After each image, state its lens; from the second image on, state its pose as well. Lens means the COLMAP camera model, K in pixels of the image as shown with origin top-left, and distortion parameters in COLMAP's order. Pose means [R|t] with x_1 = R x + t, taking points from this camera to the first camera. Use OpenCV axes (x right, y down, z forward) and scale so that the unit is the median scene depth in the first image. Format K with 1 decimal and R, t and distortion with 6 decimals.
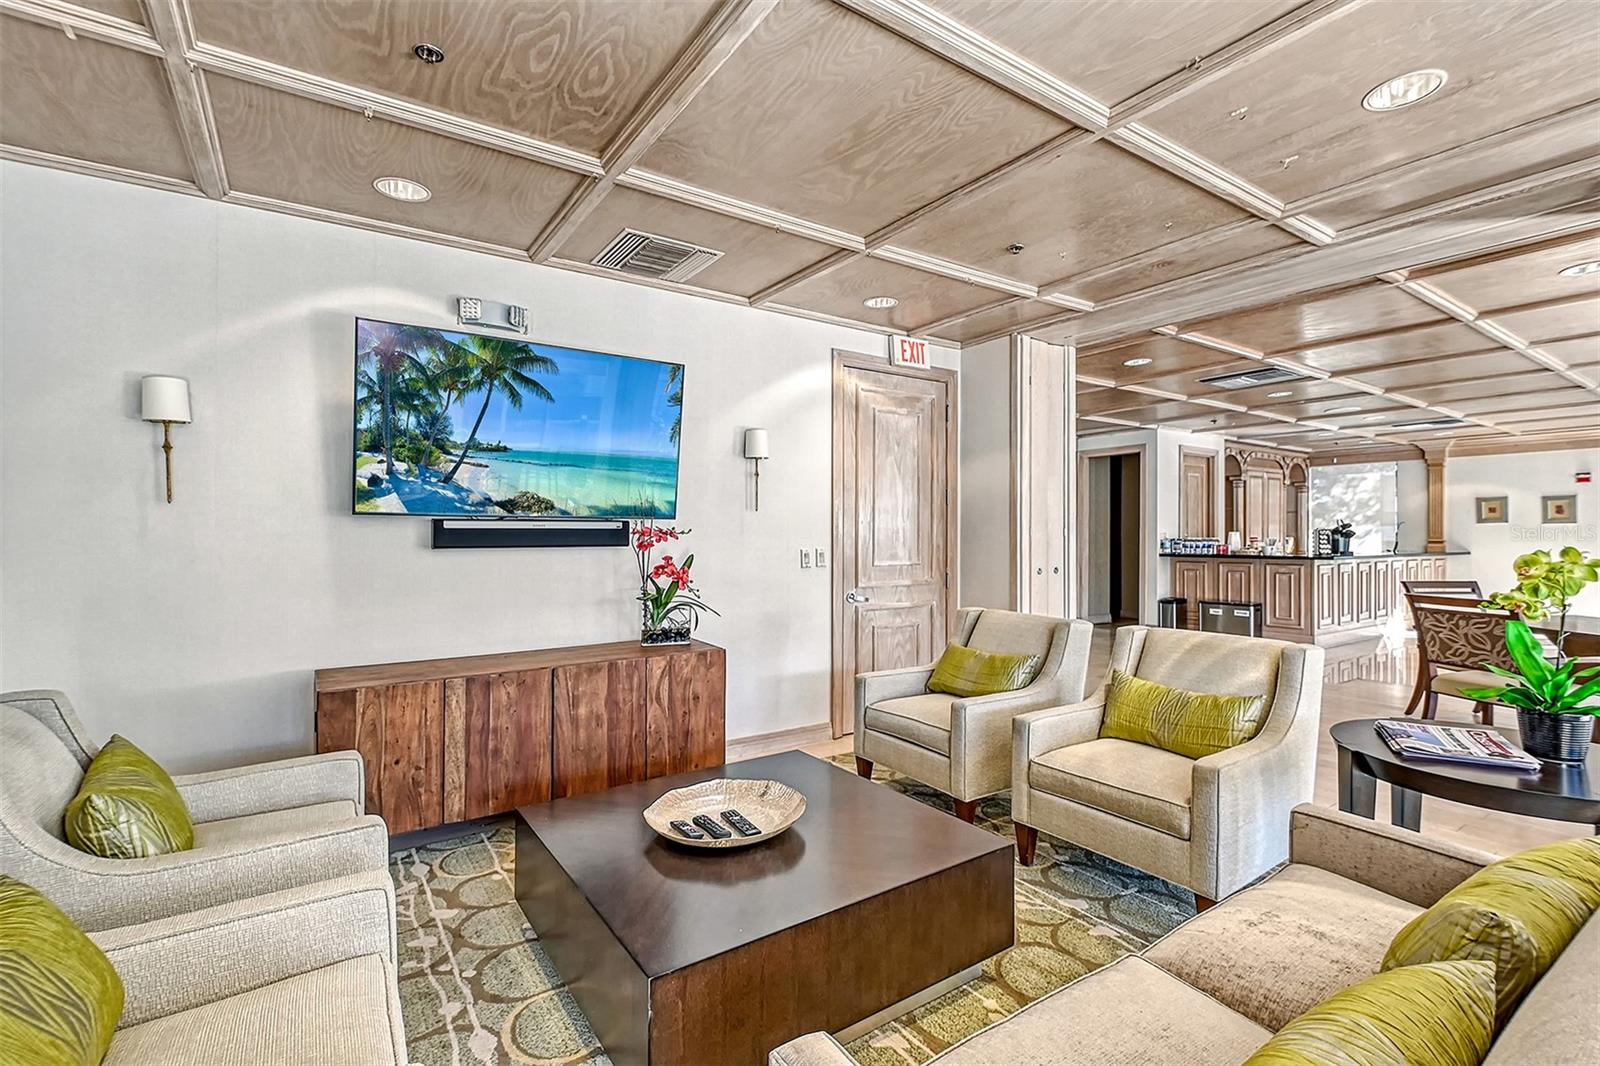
lens RADIAL K [[712.4, 0, 793.7], [0, 712.4, 531.5], [0, 0, 1]] dist [0.002738, 0.000018]
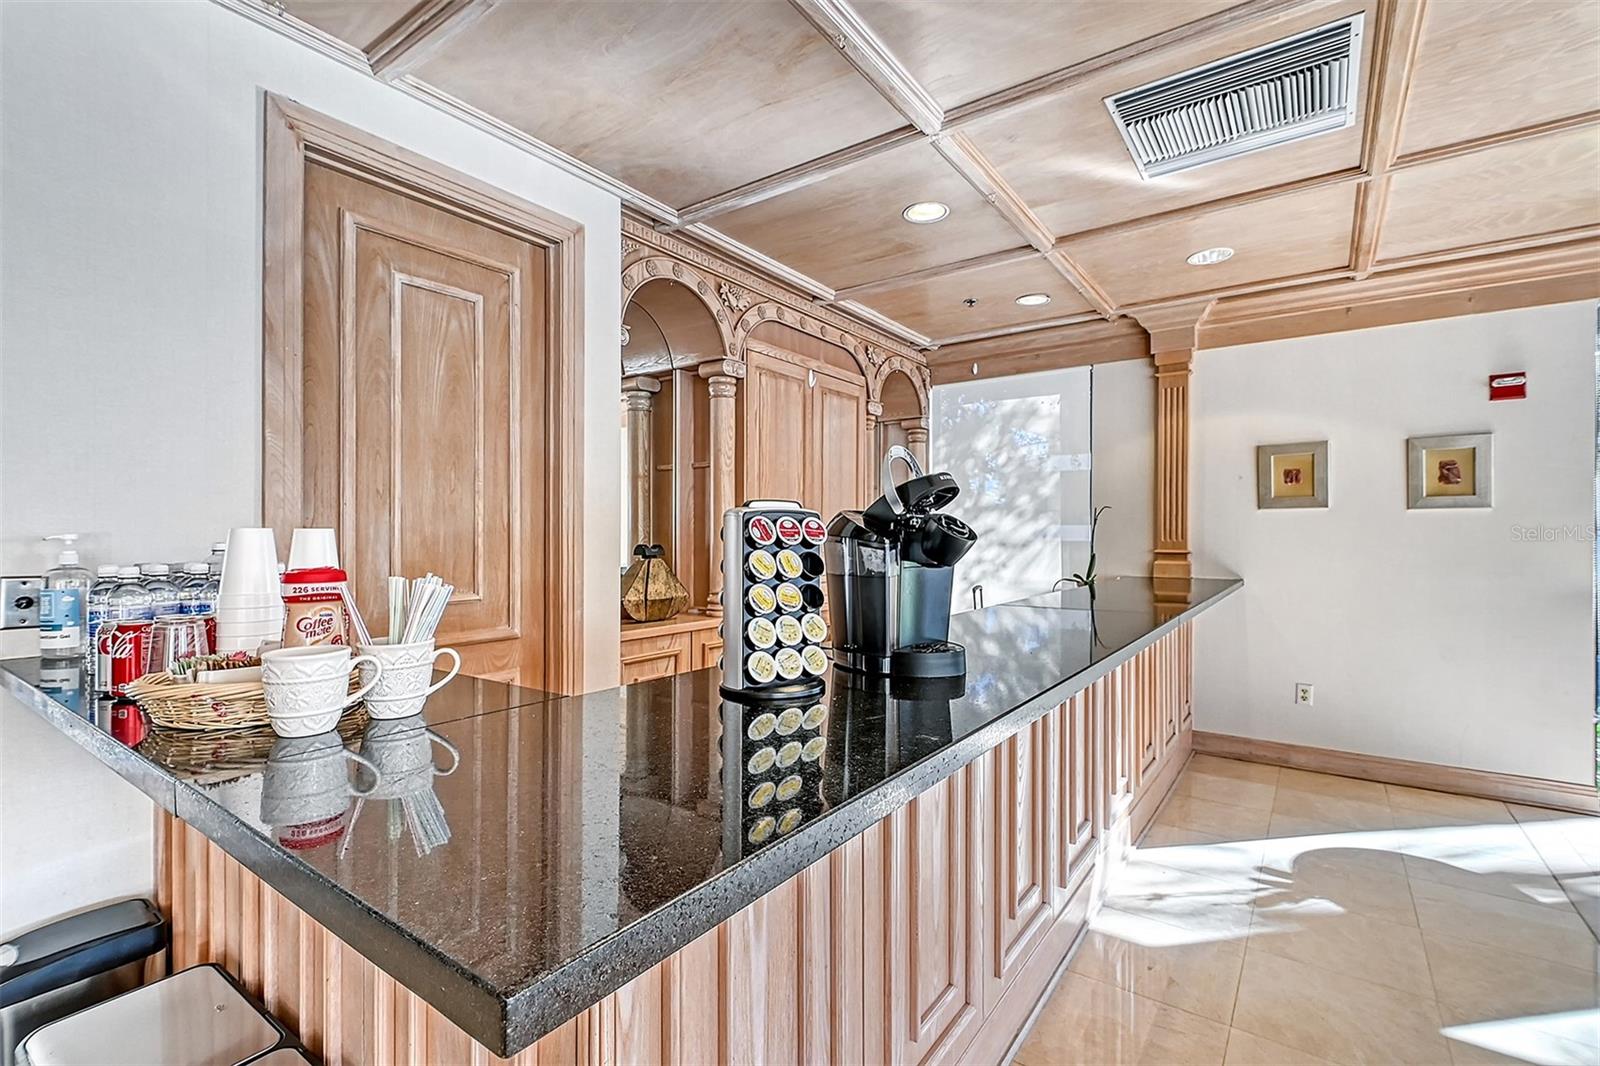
lens RADIAL K [[712.4, 0, 803.6], [0, 712.4, 533.9], [0, 0, 1]] dist [0.002738, 0.000018]
pose [[0.936778, -0.001413, 0.349923, 0.562756], [0.000291, 0.999995, 0.003259, 0.000921], [-0.349925, -0.002951, 0.936773, 0.697327]]
